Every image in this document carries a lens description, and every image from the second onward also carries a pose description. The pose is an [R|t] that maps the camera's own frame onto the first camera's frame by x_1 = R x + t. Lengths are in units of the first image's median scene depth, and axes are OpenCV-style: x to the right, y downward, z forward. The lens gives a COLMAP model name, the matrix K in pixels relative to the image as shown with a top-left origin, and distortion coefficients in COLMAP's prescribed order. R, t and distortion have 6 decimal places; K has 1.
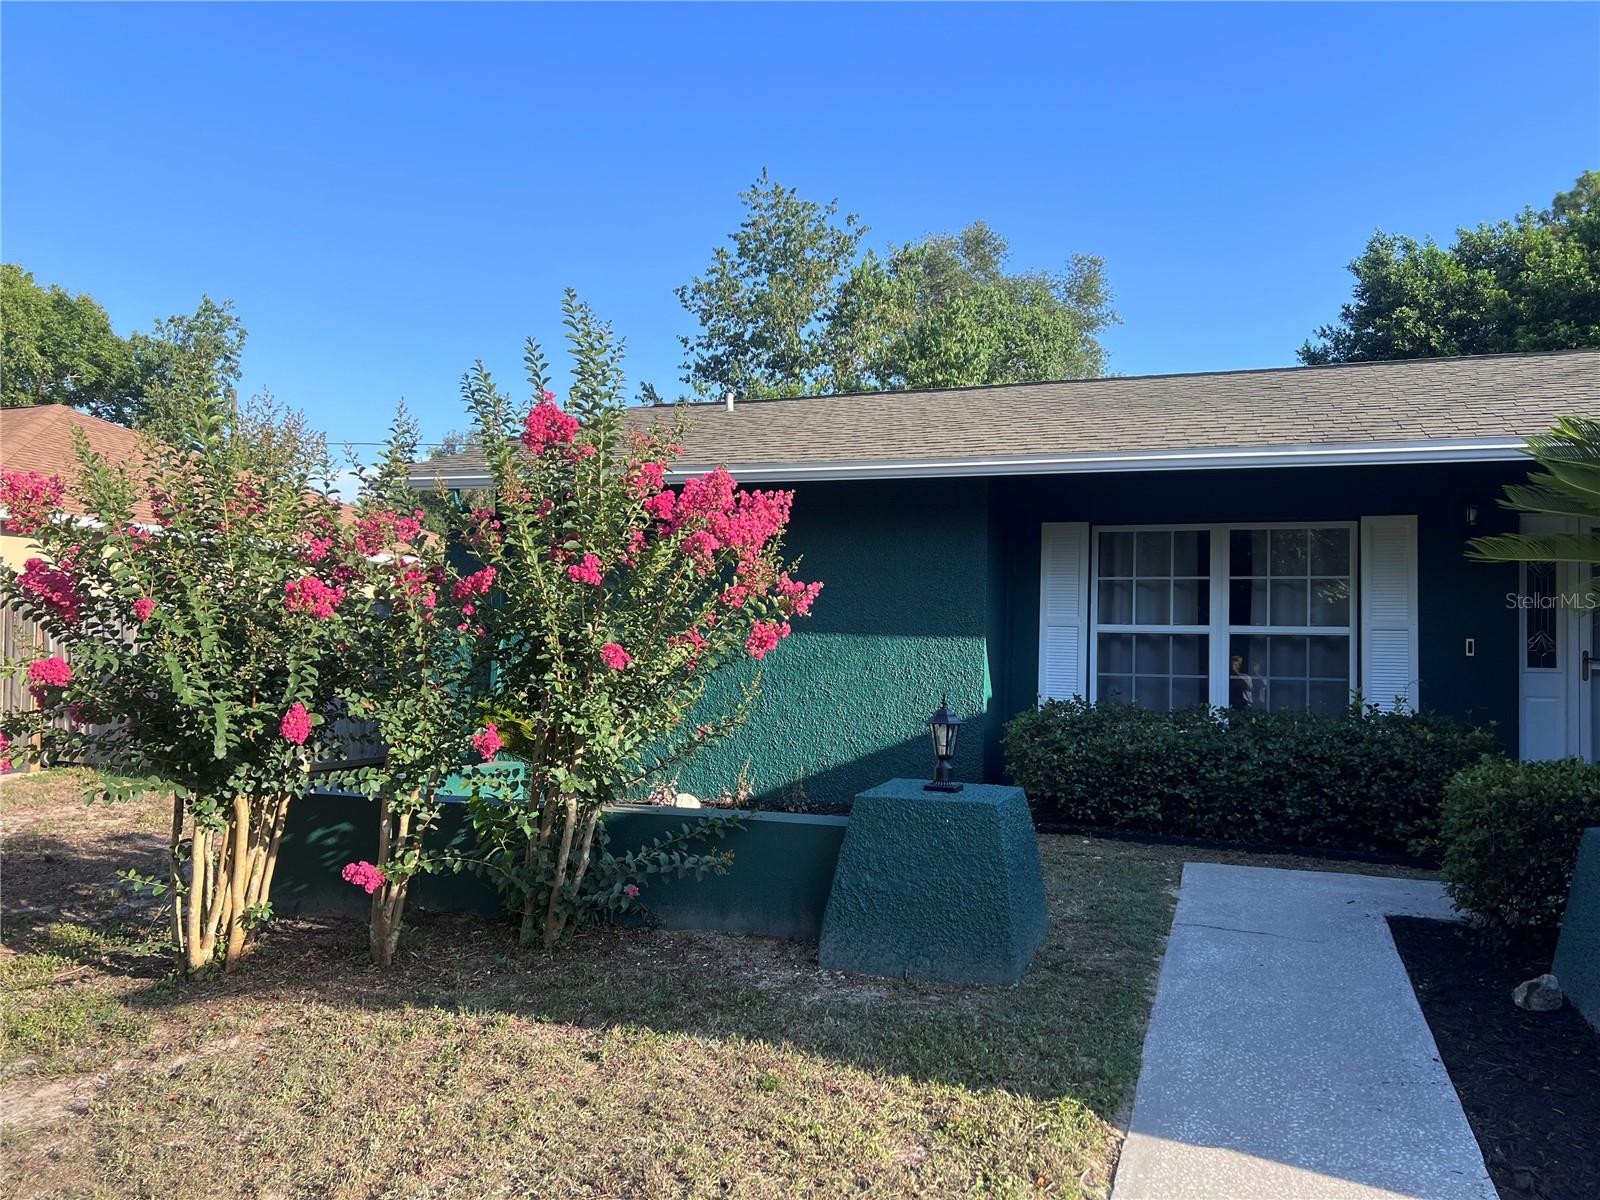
lens RADIAL K [[1196.1, 0, 811.0], [0, 1196.1, 598.5], [0, 0, 1]] dist [0.008803, -0.027504]
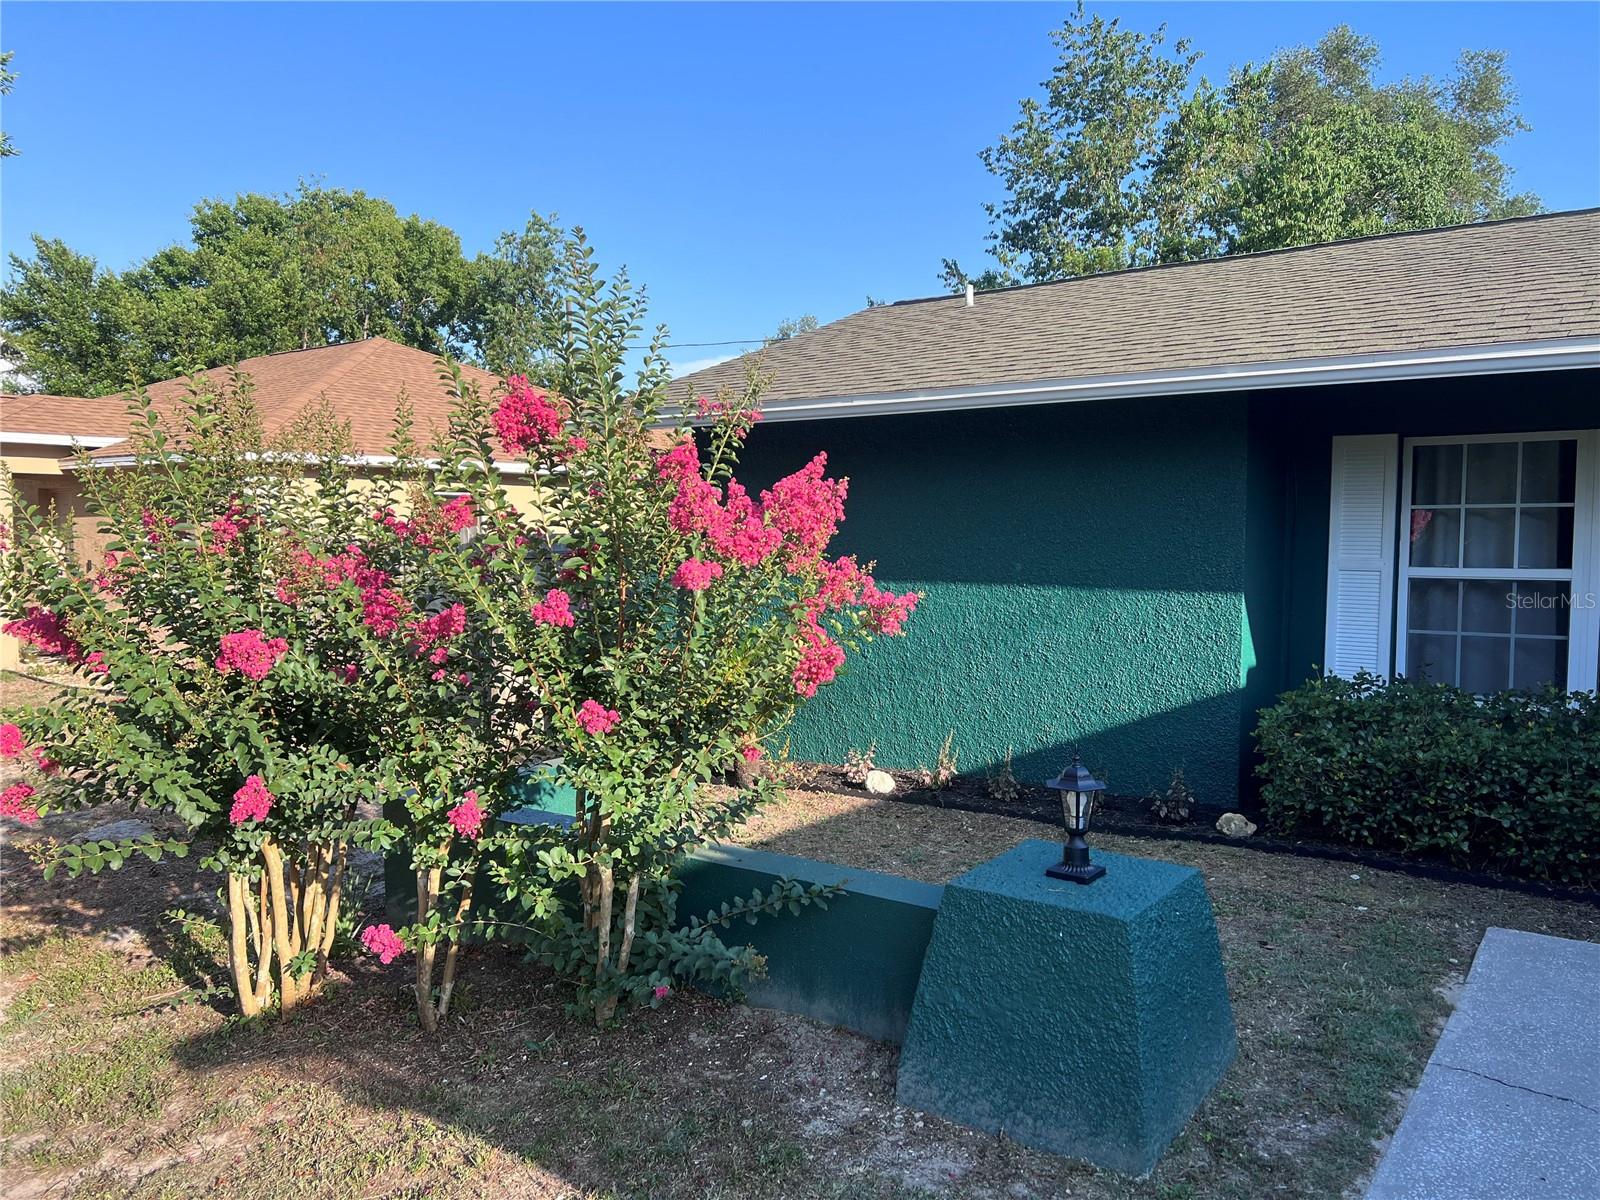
lens RADIAL K [[1196.1, 0, 796.5], [0, 1196.1, 603.7], [0, 0, 1]] dist [0.008803, -0.027504]
pose [[0.953783, -0.004138, -0.300469, 0.096171], [0.037625, 0.993681, 0.105750, -0.051785], [0.298132, -0.112168, 0.947911, 0.151773]]
